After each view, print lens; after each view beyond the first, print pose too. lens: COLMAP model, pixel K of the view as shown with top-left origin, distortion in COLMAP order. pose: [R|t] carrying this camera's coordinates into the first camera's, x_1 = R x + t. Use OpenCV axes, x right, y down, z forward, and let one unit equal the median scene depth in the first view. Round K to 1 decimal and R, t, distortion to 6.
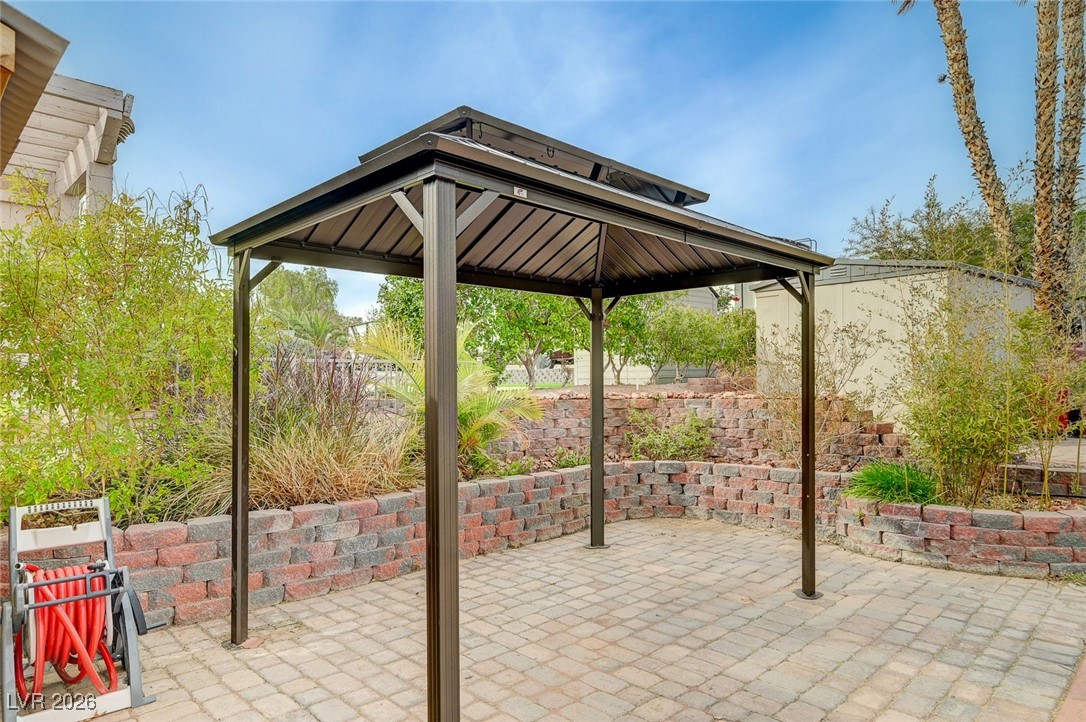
lens RADIAL K [[667.4, 0, 551.0], [0, 667.4, 371.3], [0, 0, 1]] dist [0.004026, 0.000109]
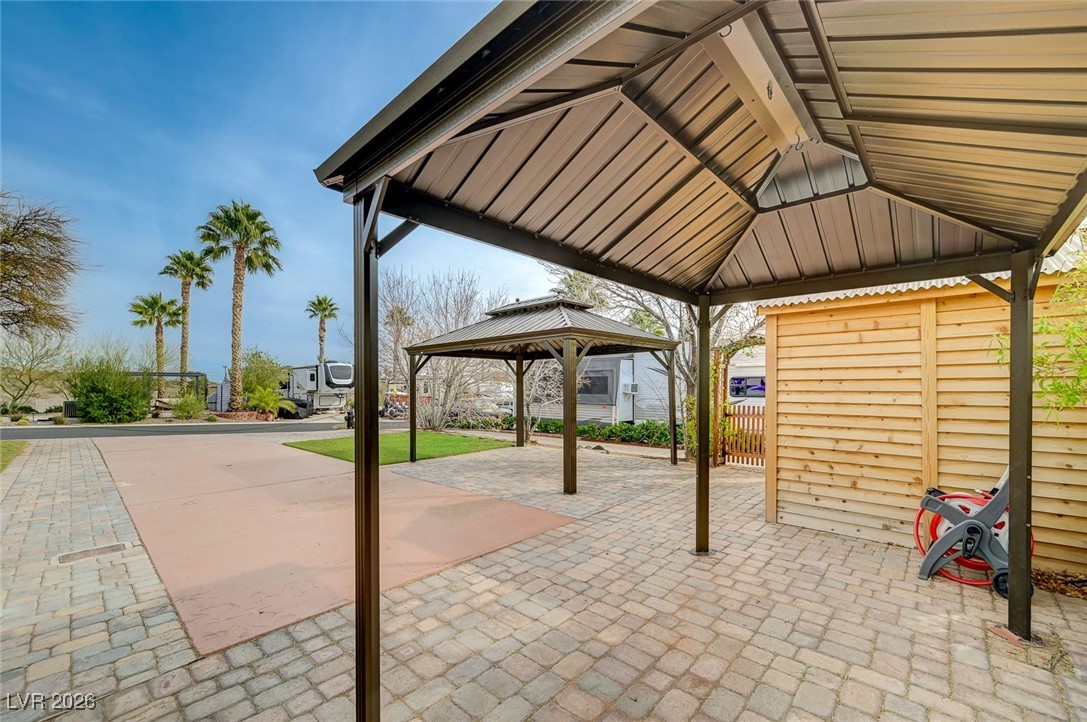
lens RADIAL K [[435.0, 0, 546.1], [0, 435.0, 386.0], [0, 0, 1]] dist [0.002367, 0.000285]
pose [[-0.998835, 0.007102, -0.047724, 0.243528], [0.007441, 0.999948, -0.006936, 0.008554], [0.047672, -0.007283, -0.998836, 1.291287]]
